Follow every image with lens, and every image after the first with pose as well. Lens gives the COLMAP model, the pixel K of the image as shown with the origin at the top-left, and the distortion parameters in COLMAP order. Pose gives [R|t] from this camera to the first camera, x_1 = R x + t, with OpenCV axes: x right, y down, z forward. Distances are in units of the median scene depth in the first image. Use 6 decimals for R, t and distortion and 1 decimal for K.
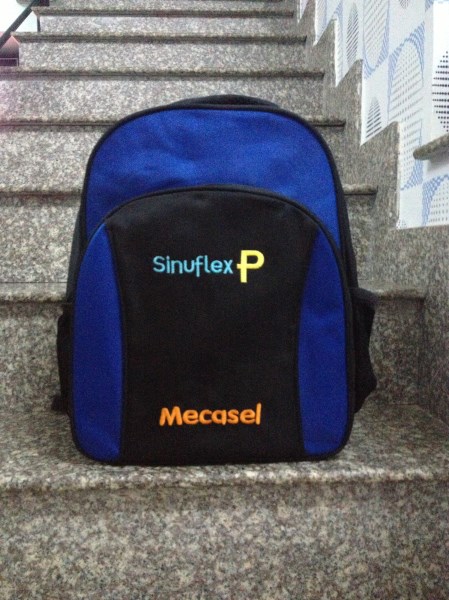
lens RADIAL K [[616.6, 0, 224.5], [0, 616.6, 300.0], [0, 0, 1]] dist [0.093033, -0.202340]
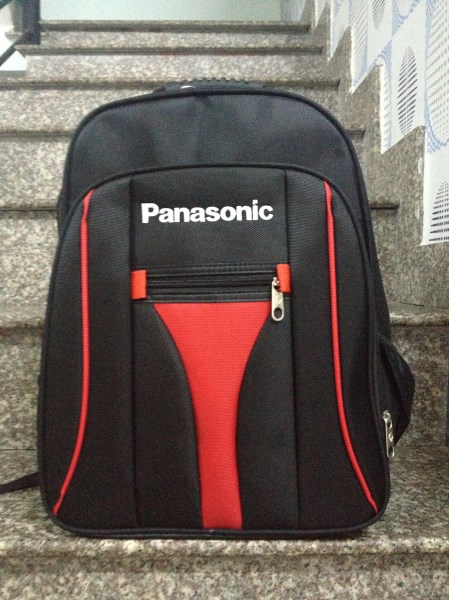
lens RADIAL K [[607.5, 0, 222.2], [0, 607.5, 291.3], [0, 0, 1]] dist [0.082125, -0.197409]
pose [[0.999348, 0.003123, -0.035976, 0.008761], [-0.004123, 0.999606, -0.027756, -0.154523], [0.035875, 0.027887, 0.998967, 0.249962]]
